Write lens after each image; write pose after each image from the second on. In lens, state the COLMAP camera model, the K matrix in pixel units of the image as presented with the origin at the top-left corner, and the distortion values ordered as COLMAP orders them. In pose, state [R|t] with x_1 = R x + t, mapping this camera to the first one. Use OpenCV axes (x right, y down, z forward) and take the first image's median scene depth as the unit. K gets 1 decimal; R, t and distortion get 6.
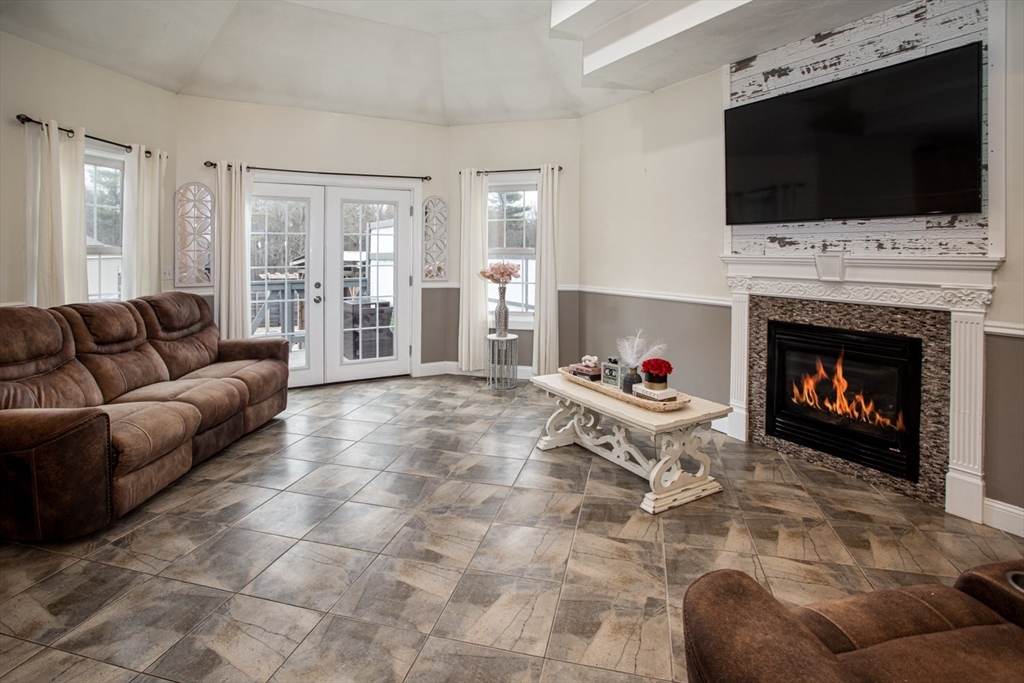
lens RADIAL K [[532.9, 0, 509.5], [0, 532.9, 253.5], [0, 0, 1]] dist [-0.064156, 0.023642]
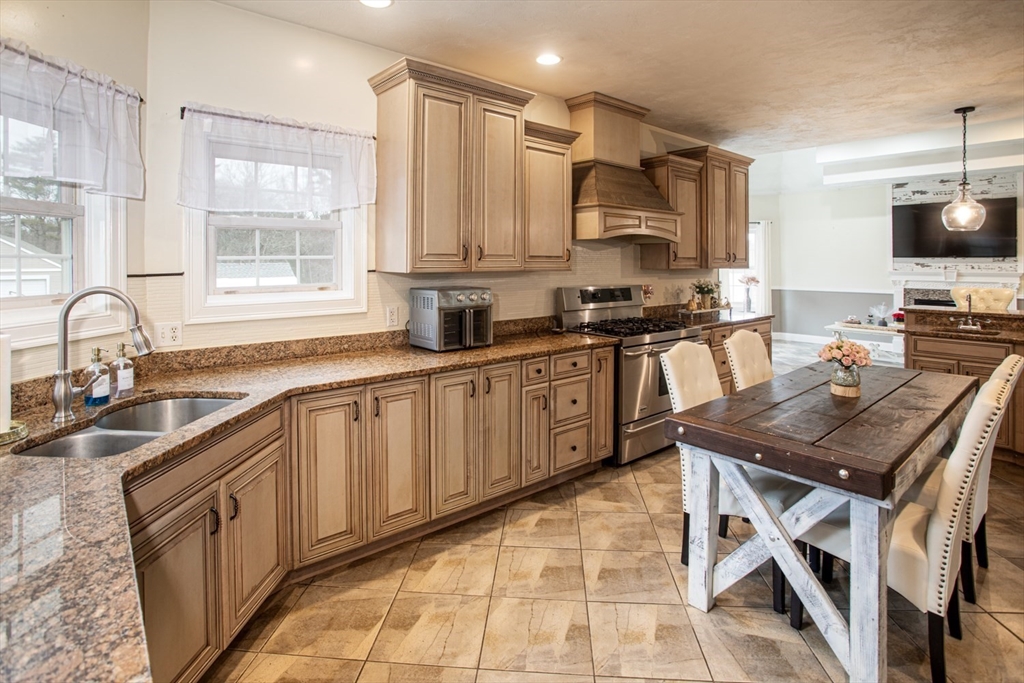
lens RADIAL K [[514.1, 0, 548.1], [0, 514.1, 260.4], [0, 0, 1]] dist [-0.000792, -0.000078]
pose [[0.974212, 0.004196, 0.225597, -1.844114], [-0.001615, 0.999931, -0.011626, -0.017240], [-0.225630, 0.010962, 0.974151, -0.975465]]
